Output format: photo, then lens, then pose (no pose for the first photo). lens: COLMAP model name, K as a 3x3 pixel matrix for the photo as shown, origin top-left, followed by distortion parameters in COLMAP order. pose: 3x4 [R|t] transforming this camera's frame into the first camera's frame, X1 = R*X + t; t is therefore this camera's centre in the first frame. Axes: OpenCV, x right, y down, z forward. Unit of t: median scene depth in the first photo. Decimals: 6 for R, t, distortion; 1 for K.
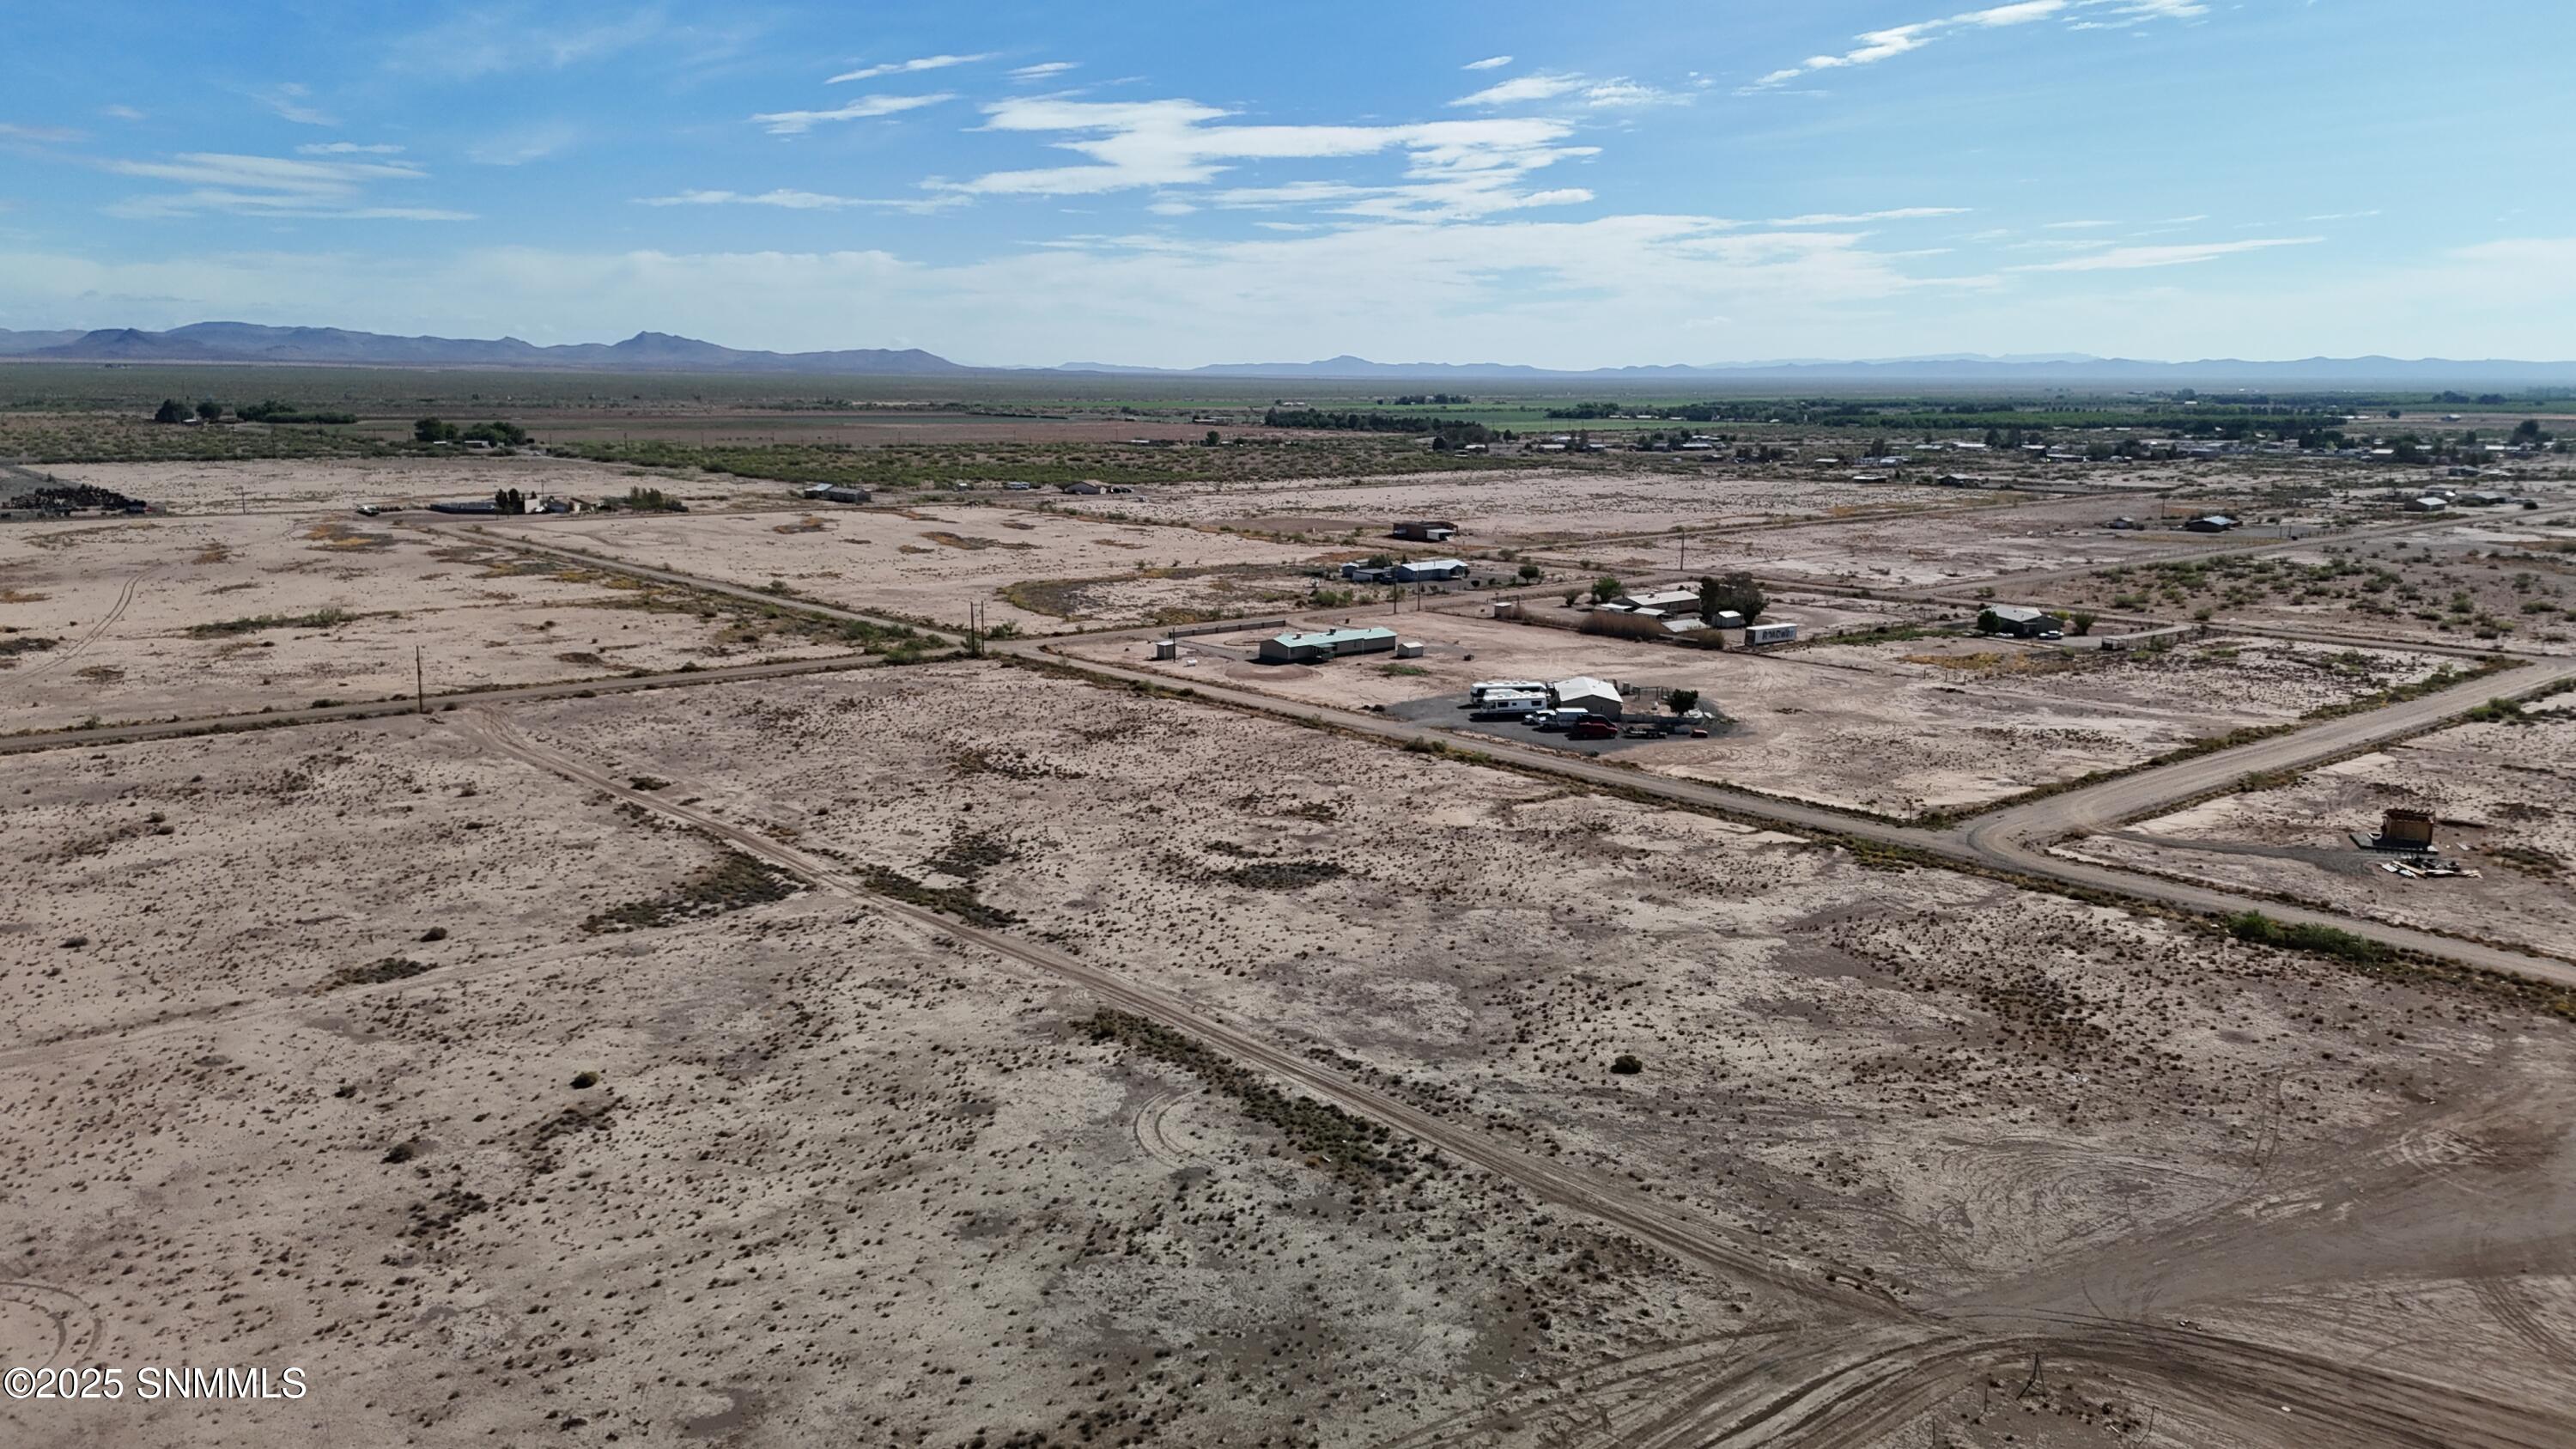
lens RADIAL K [[1869.3, 0, 1293.2], [0, 1869.3, 736.1], [0, 0, 1]] dist [0.093624, -0.095184]
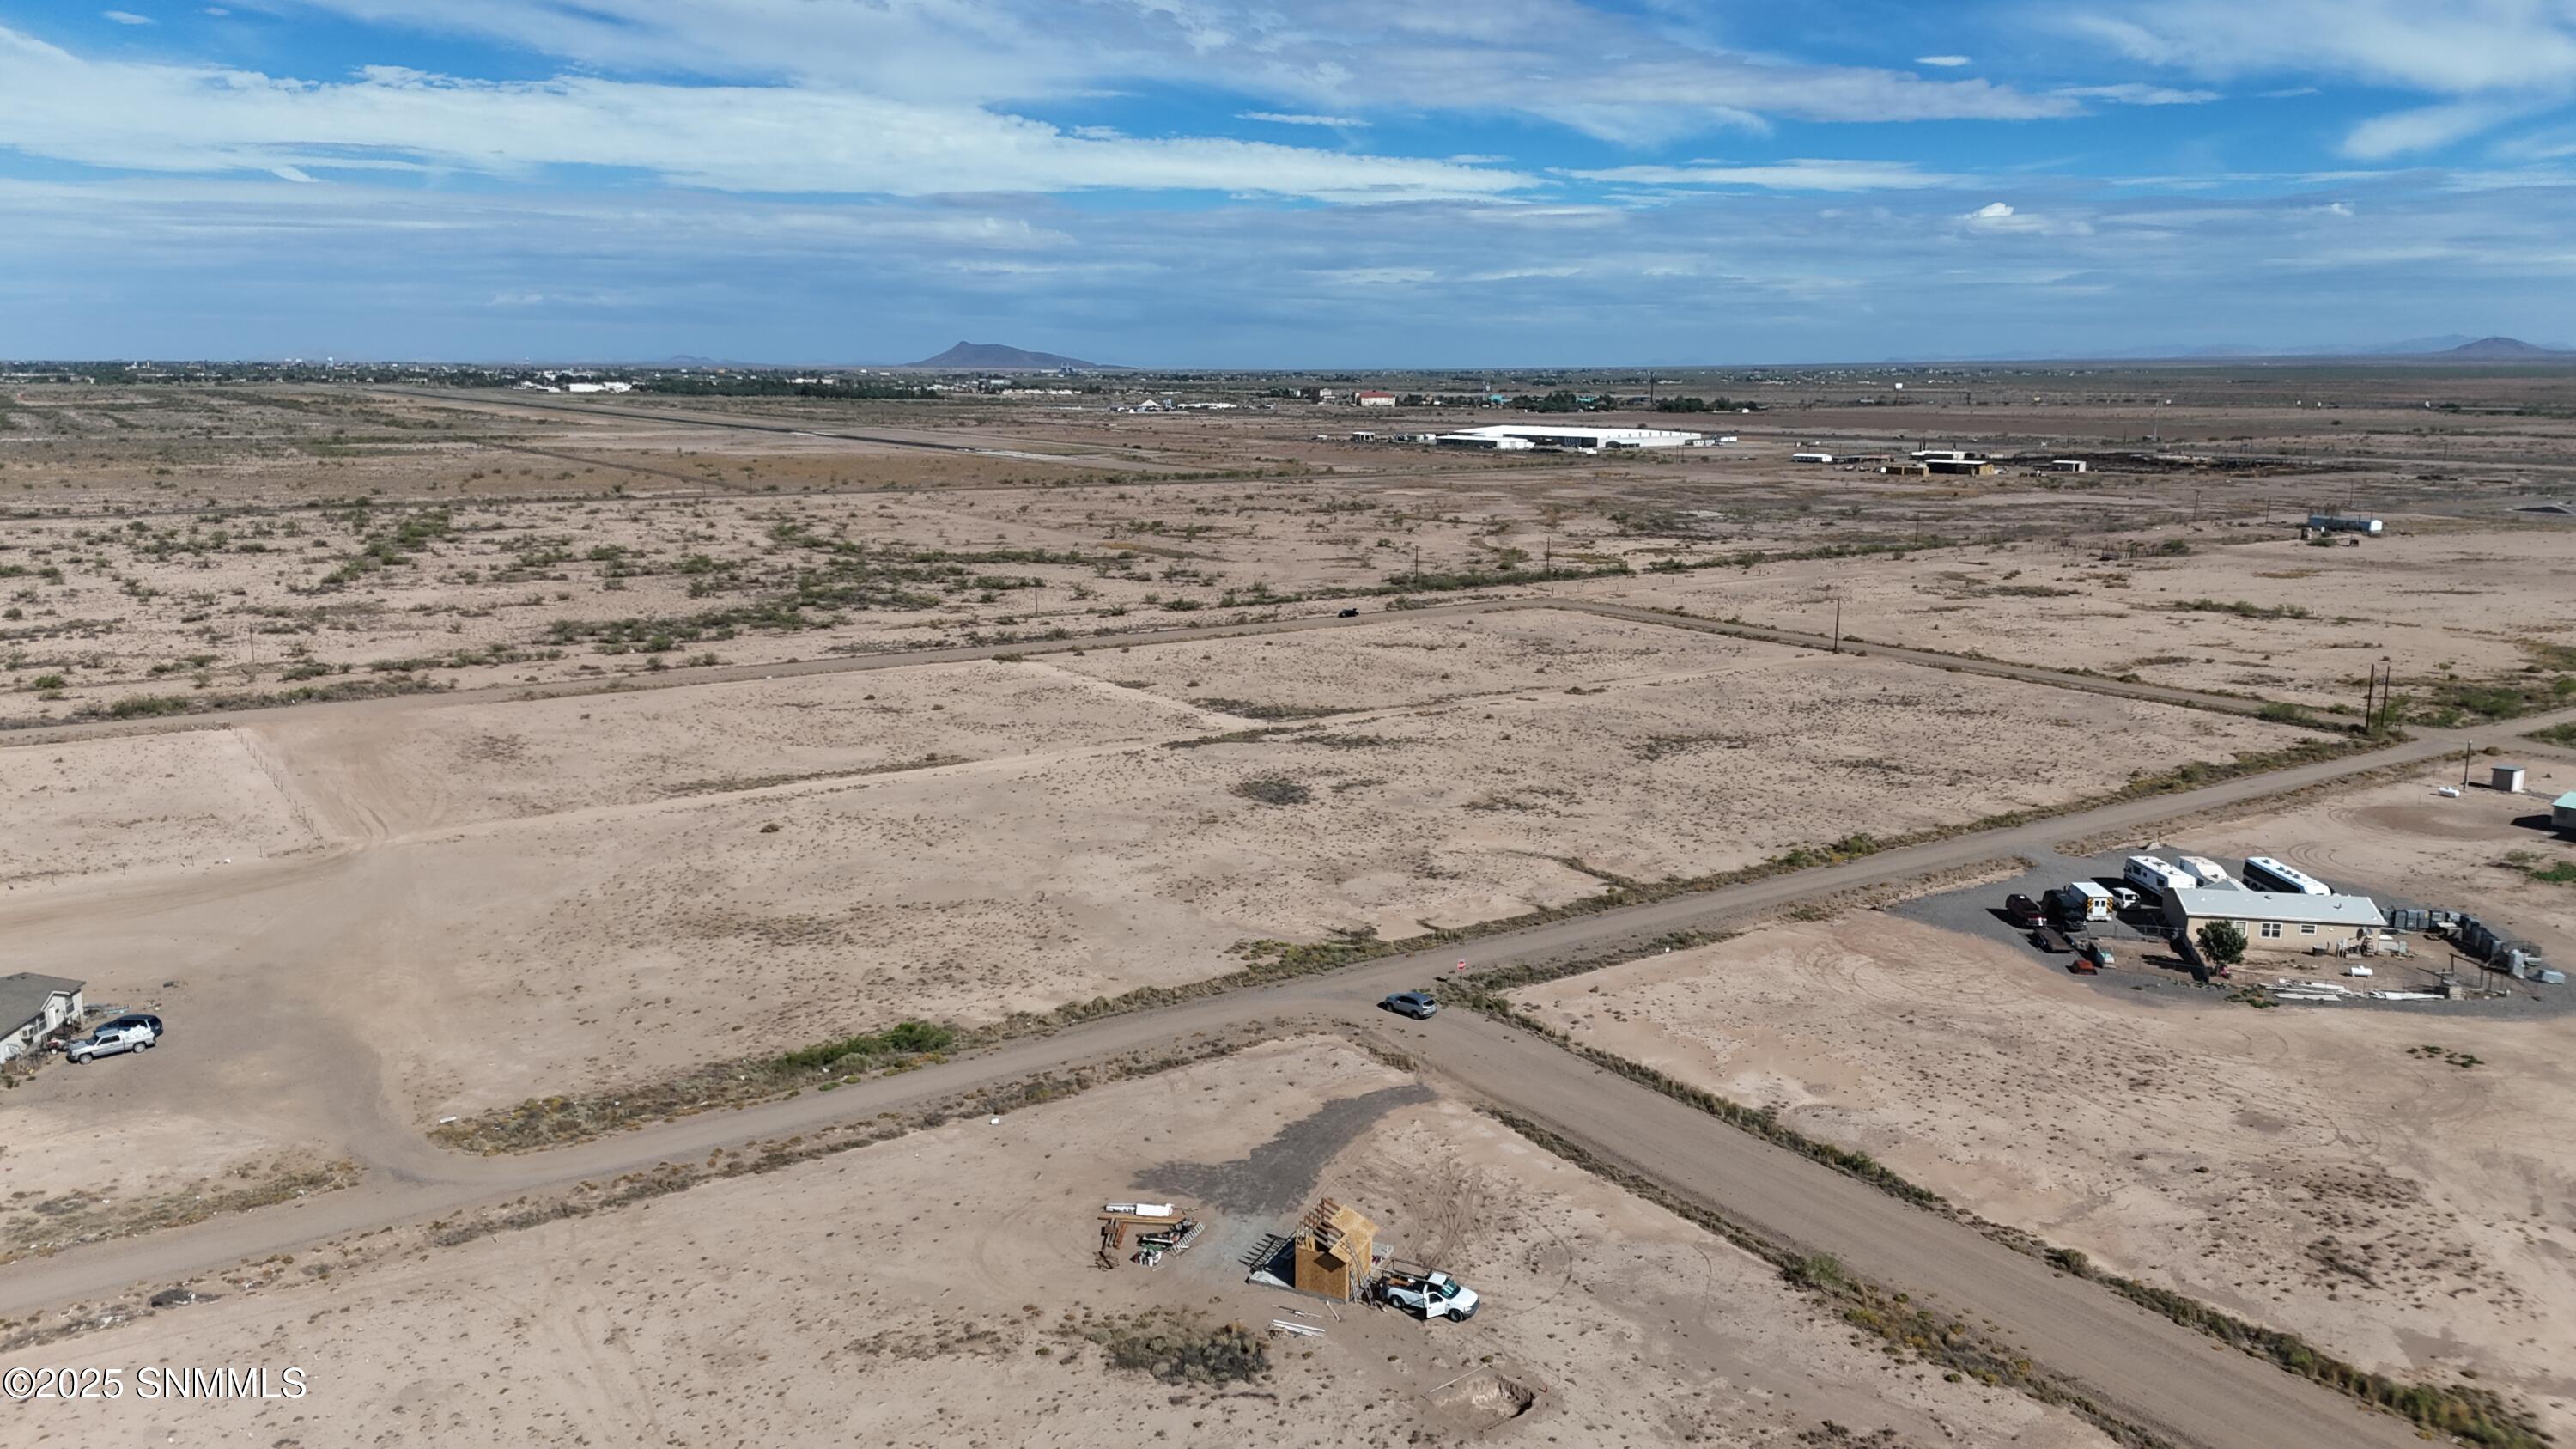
lens RADIAL K [[1869.3, 0, 1296.9], [0, 1869.3, 772.2], [0, 0, 1]] dist [0.093624, -0.095184]
pose [[-0.111181, 0.203079, -0.972830, 1.334770], [-0.193312, 0.955782, 0.221613, -0.238271], [0.974818, 0.212698, -0.067007, 1.262913]]
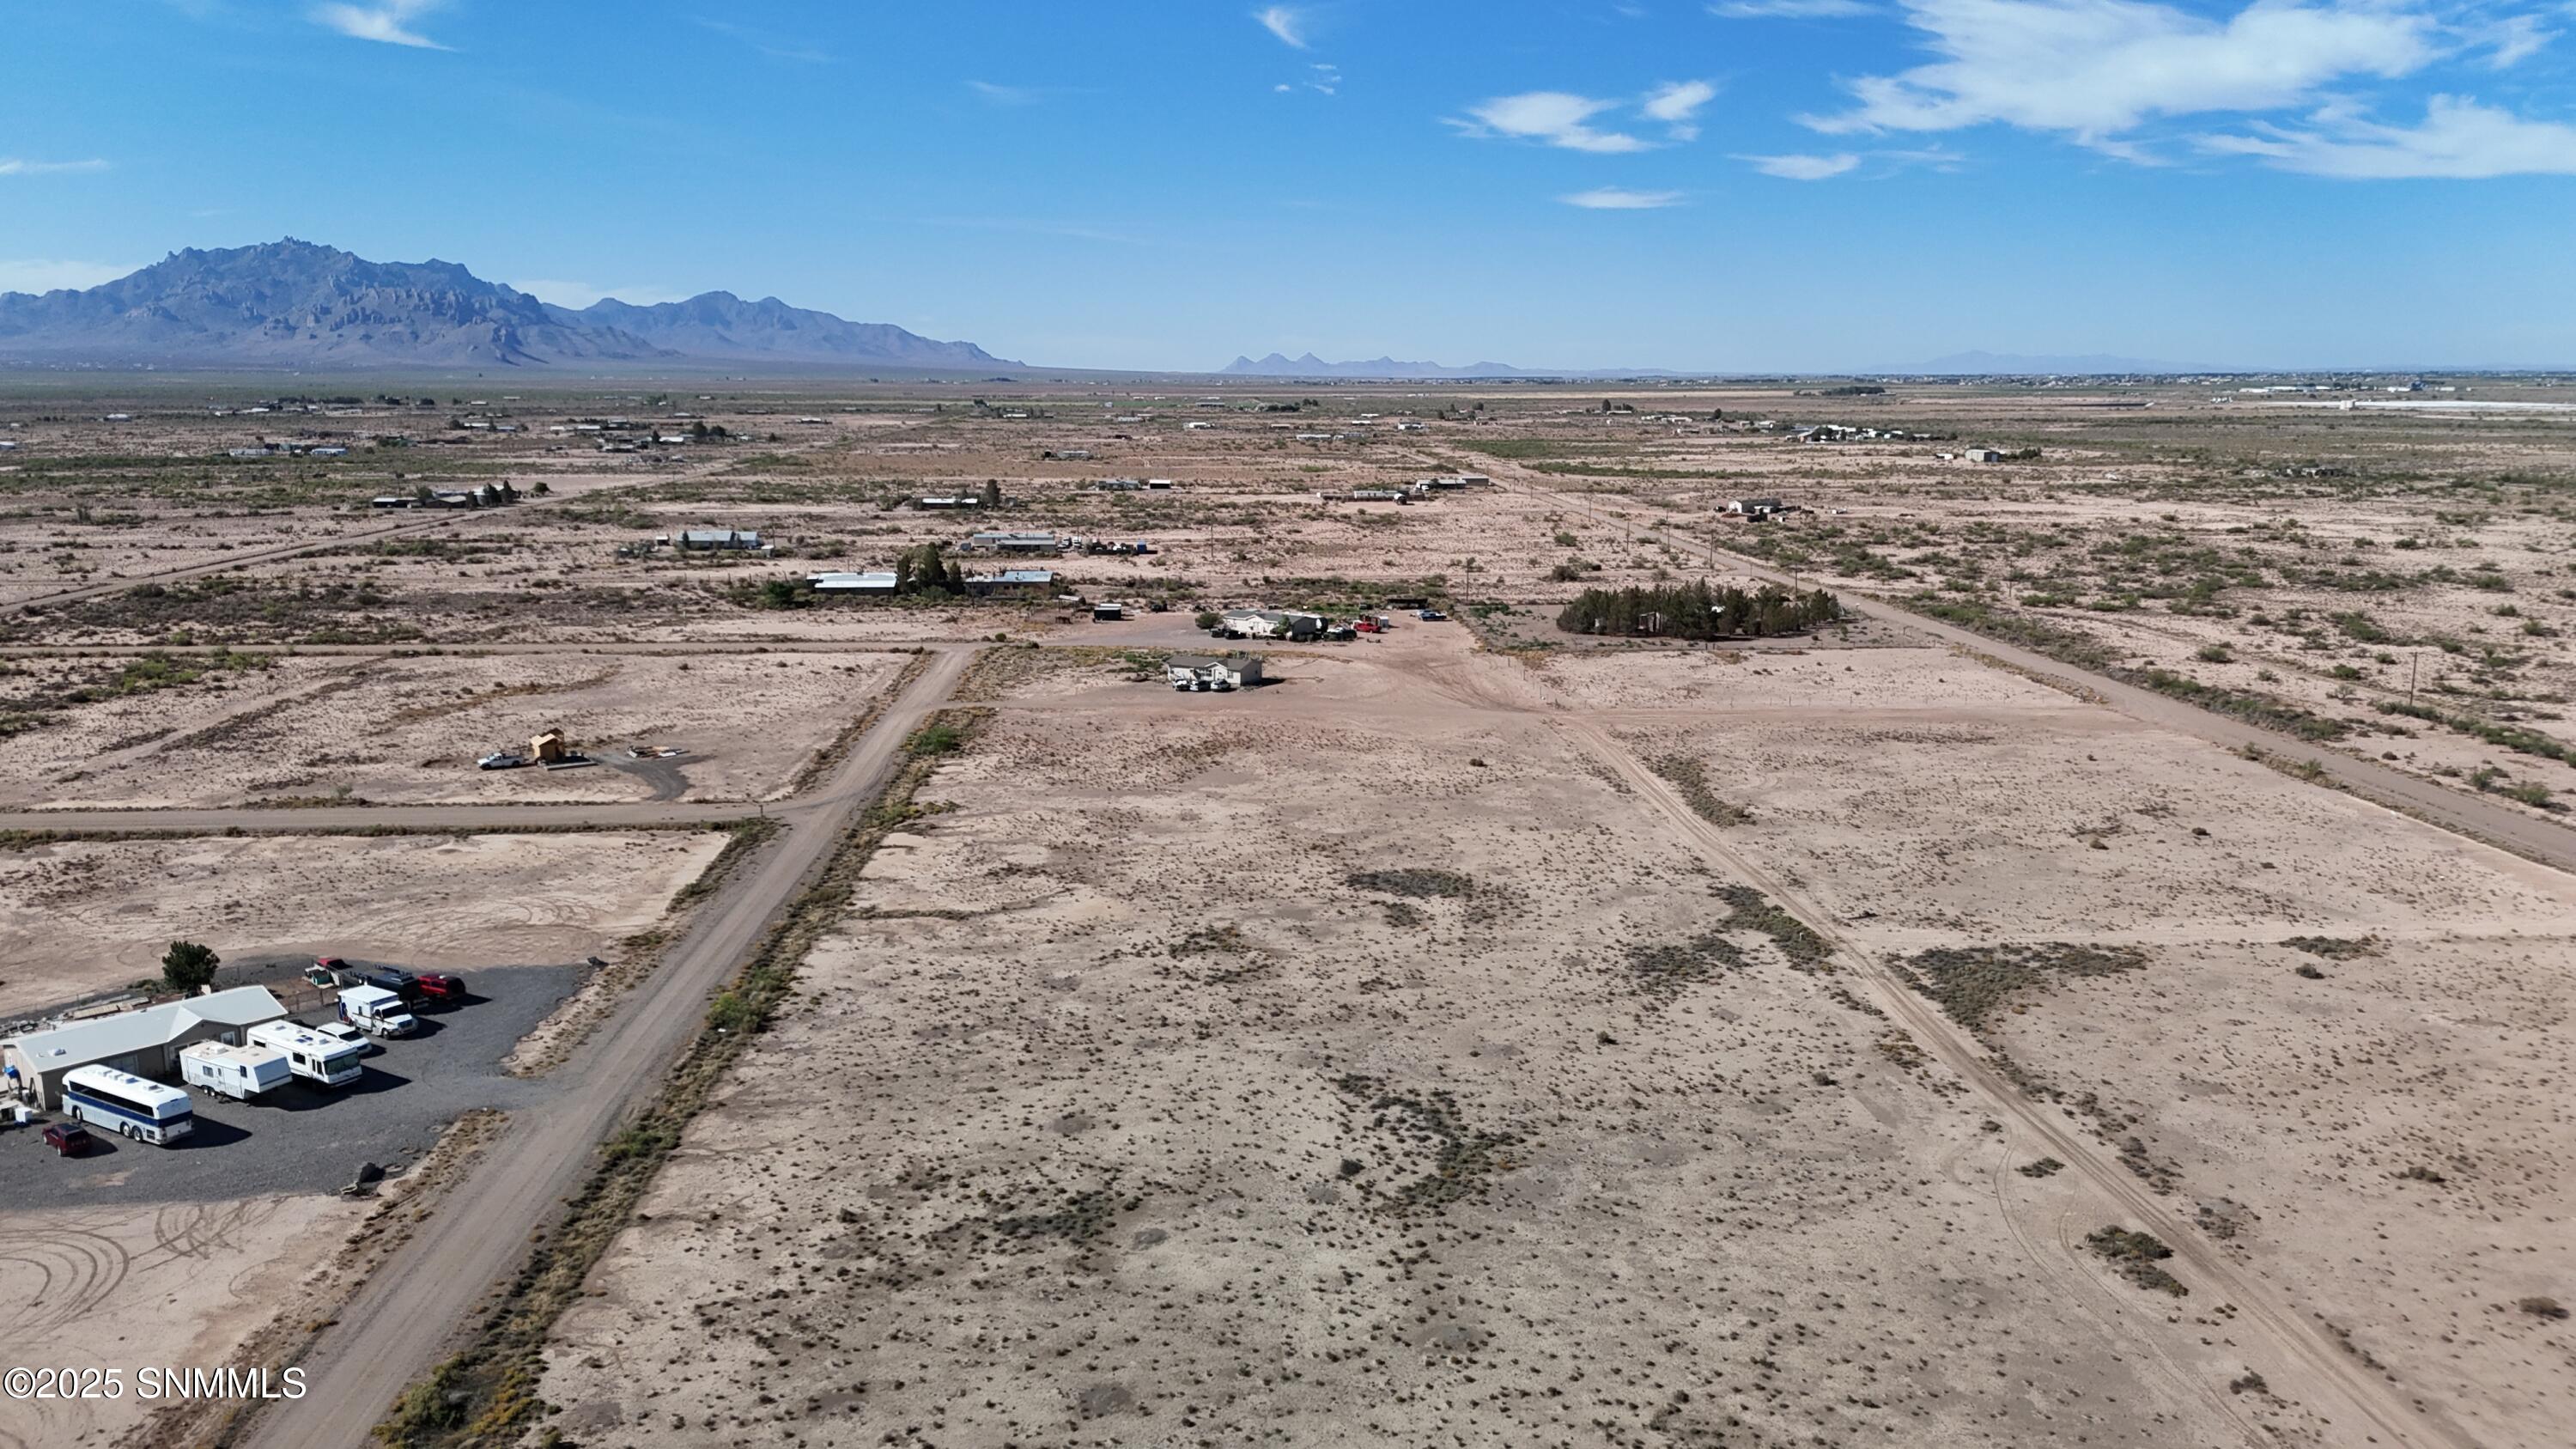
lens RADIAL K [[1869.3, 0, 1297.8], [0, 1869.3, 754.7], [0, 0, 1]] dist [0.093624, -0.095184]
pose [[-0.791468, -0.129711, 0.597288, -0.619020], [0.109954, 0.931063, 0.347896, -0.389477], [-0.601239, 0.341023, -0.722645, 1.991872]]
